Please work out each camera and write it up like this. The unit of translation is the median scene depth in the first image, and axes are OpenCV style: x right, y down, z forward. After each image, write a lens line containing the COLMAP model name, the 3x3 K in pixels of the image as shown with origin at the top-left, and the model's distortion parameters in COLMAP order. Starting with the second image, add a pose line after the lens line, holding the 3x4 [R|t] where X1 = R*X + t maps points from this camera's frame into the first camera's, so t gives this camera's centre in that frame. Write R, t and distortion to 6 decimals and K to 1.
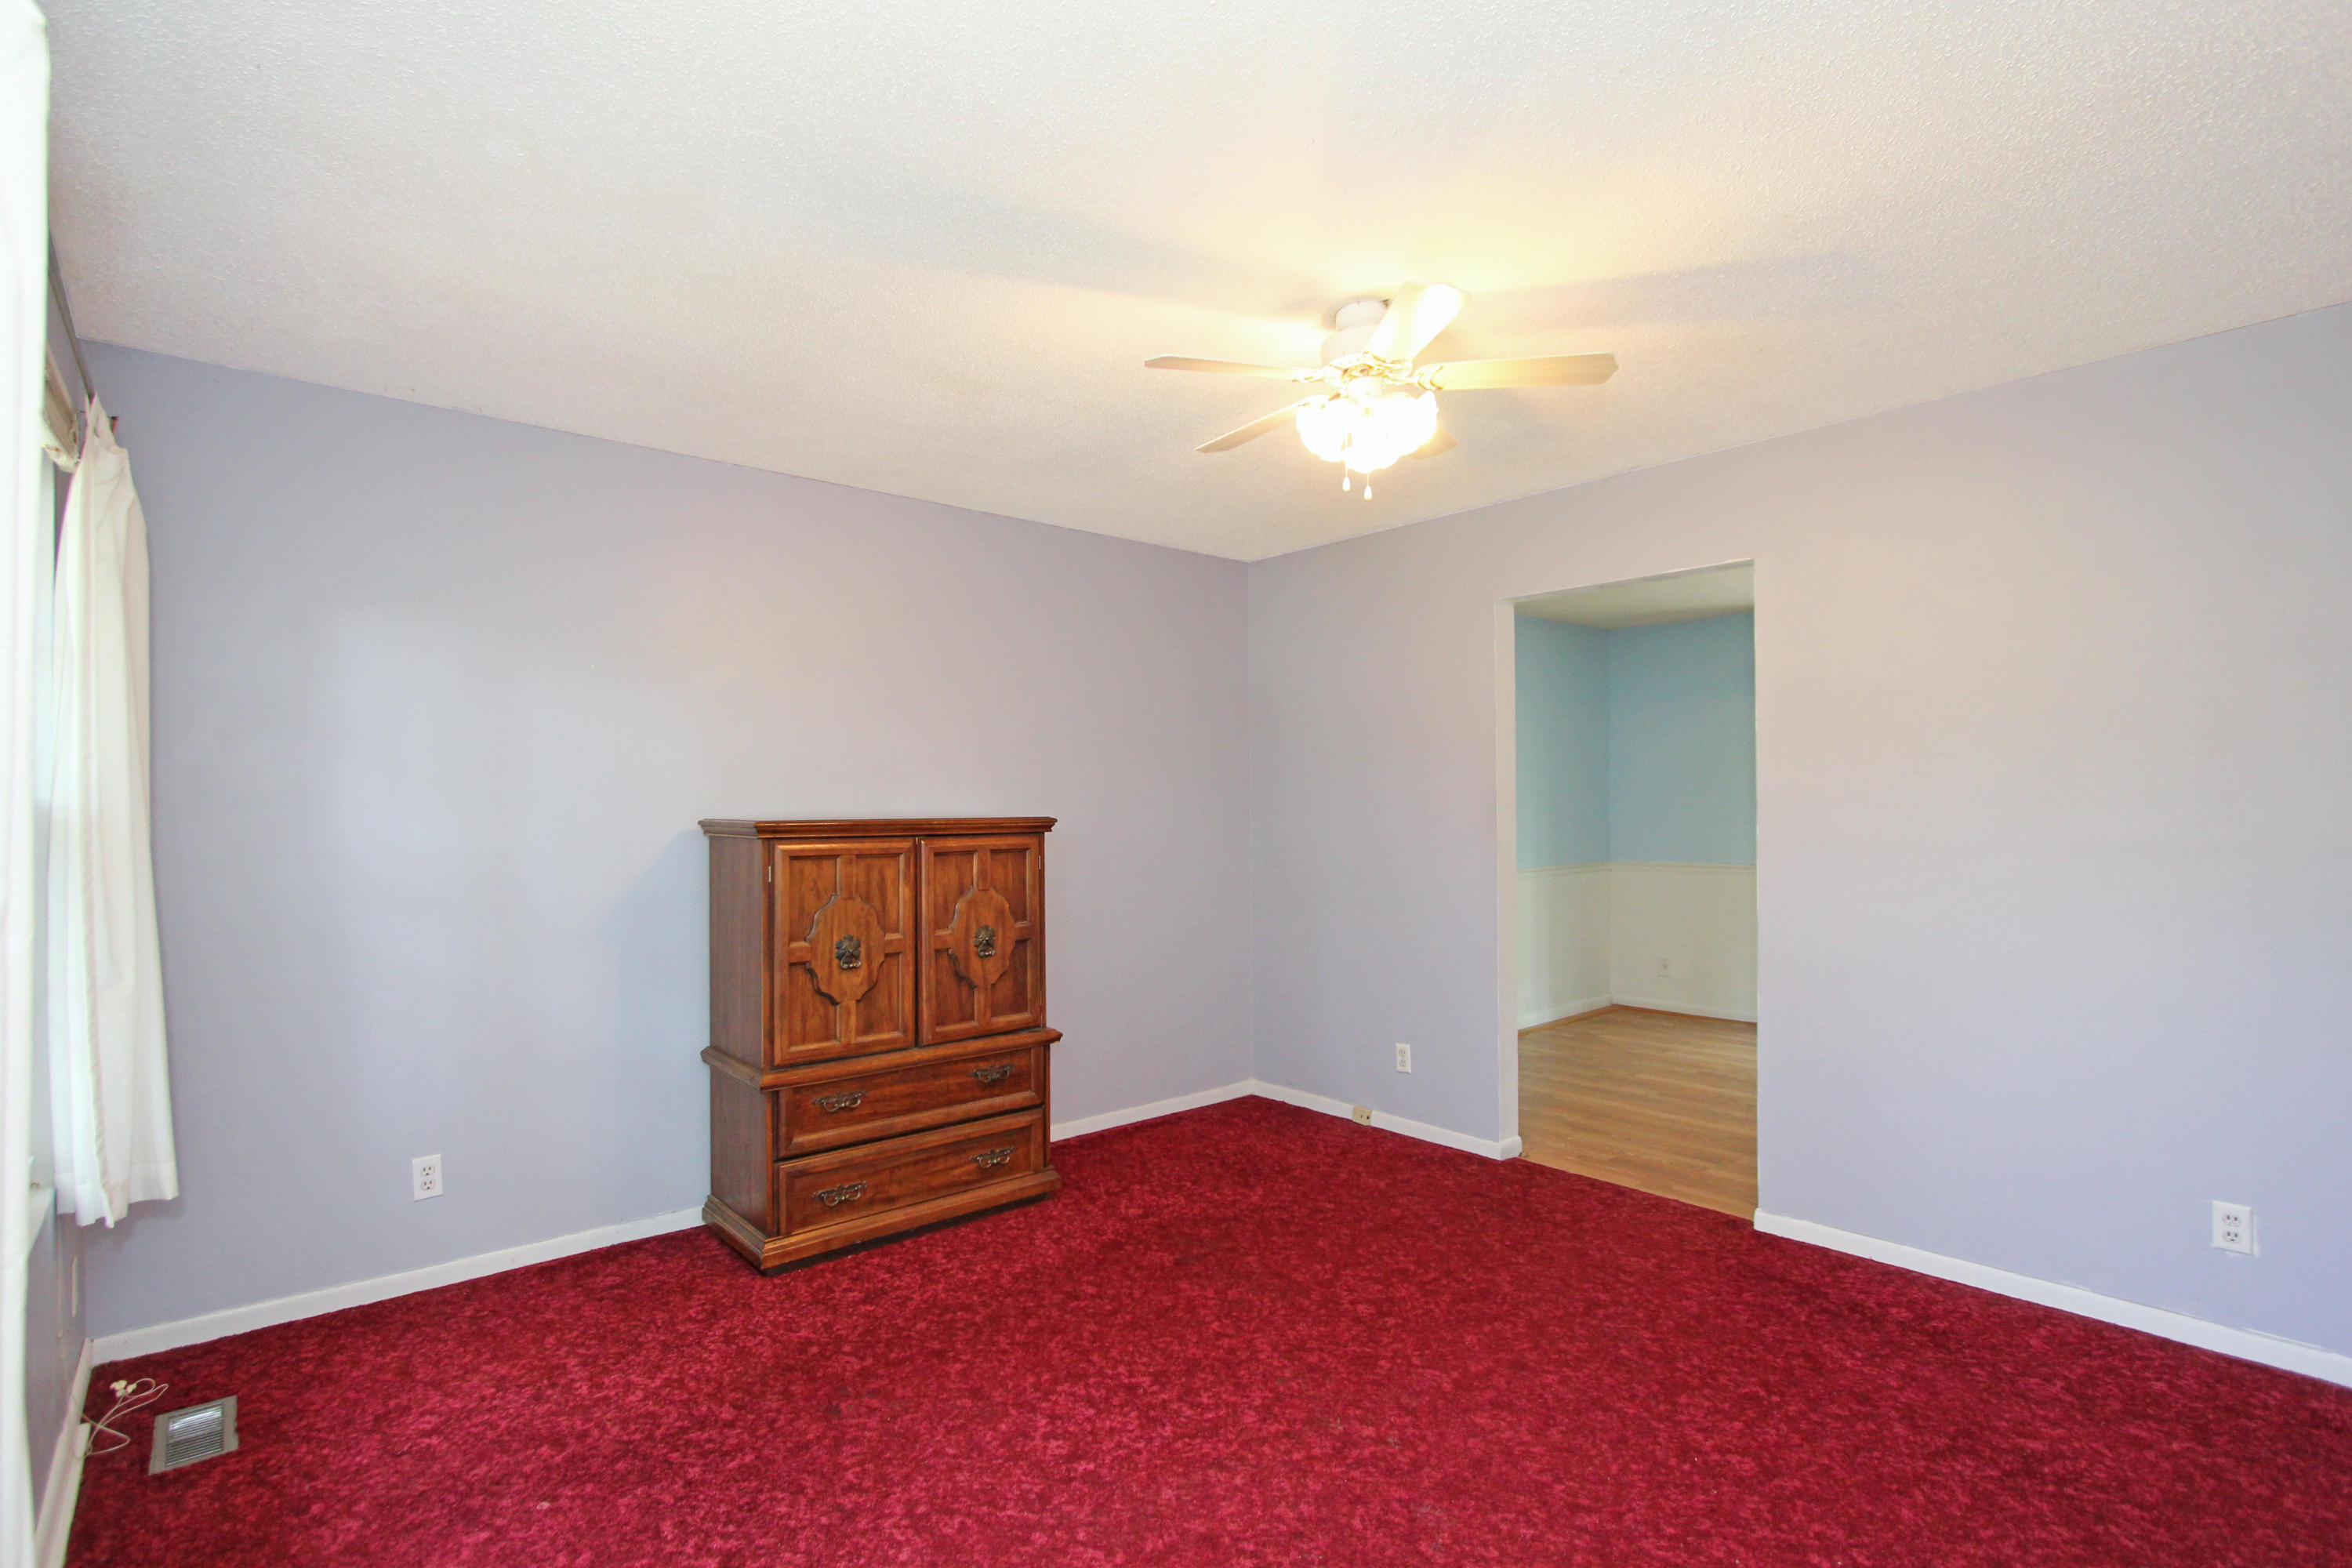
lens RADIAL K [[1112.5, 0, 1158.7], [0, 1112.5, 797.6], [0, 0, 1]] dist [-0.019624, 0.000260]
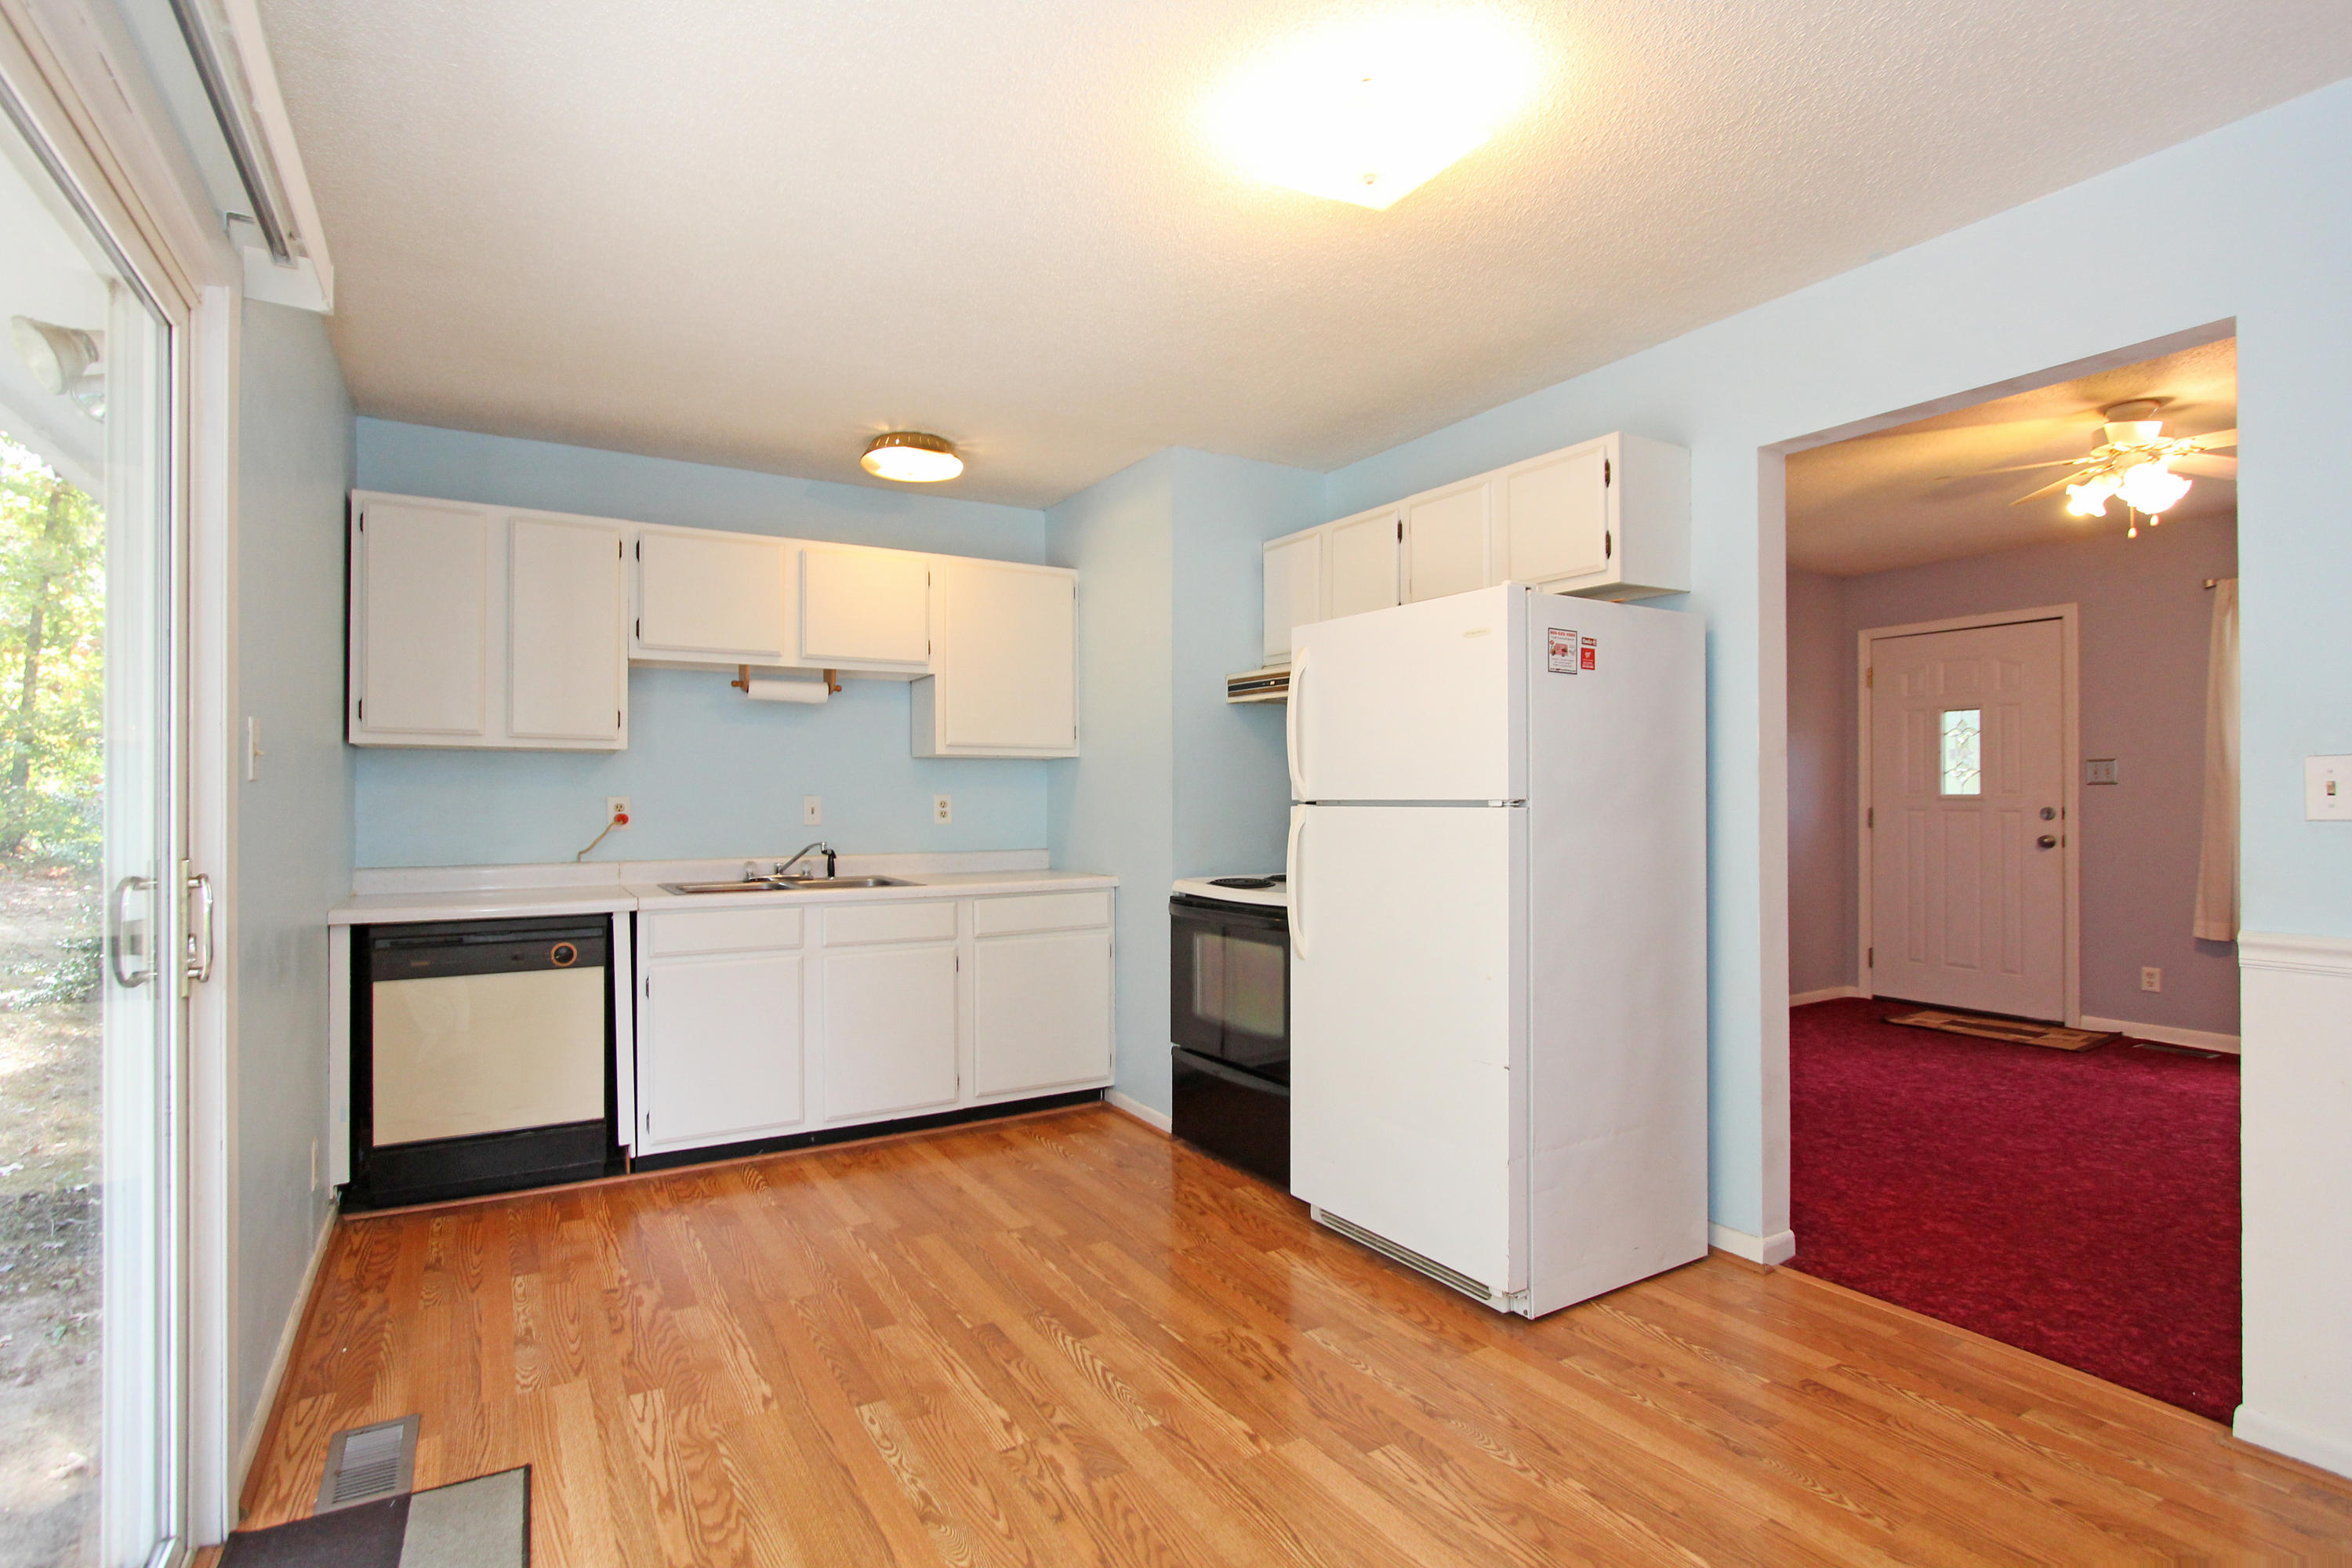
lens RADIAL K [[1120.0, 0, 1149.2], [0, 1120.0, 785.4], [0, 0, 1]] dist [-0.001648, -0.000002]
pose [[-0.984879, 0.014422, 0.172644, 0.905004], [0.011931, 0.999809, -0.015455, 0.039584], [-0.172834, -0.013161, -0.984863, 2.002733]]
